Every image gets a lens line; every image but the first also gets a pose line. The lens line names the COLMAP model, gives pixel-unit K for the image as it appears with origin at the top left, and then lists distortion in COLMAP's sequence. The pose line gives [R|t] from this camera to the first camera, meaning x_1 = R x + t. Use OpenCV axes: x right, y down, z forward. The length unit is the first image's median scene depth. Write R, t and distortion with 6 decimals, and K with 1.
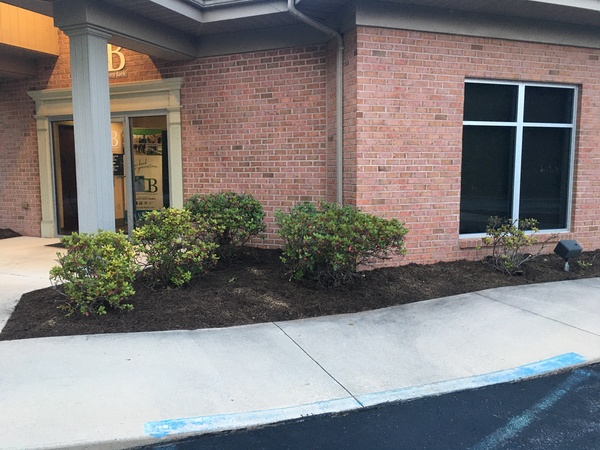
lens RADIAL K [[515.2, 0, 299.7], [0, 515.2, 225.2], [0, 0, 1]] dist [0.042742, -0.036562]
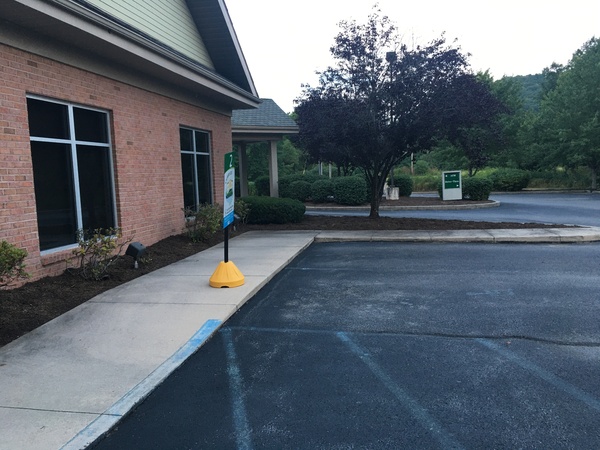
lens RADIAL K [[515.2, 0, 299.6], [0, 515.2, 223.3], [0, 0, 1]] dist [0.042742, -0.036562]
pose [[0.494034, -0.097465, 0.863962, -0.313760], [0.126939, 0.991135, 0.039225, -0.012491], [-0.860126, 0.090292, 0.502026, 0.085418]]
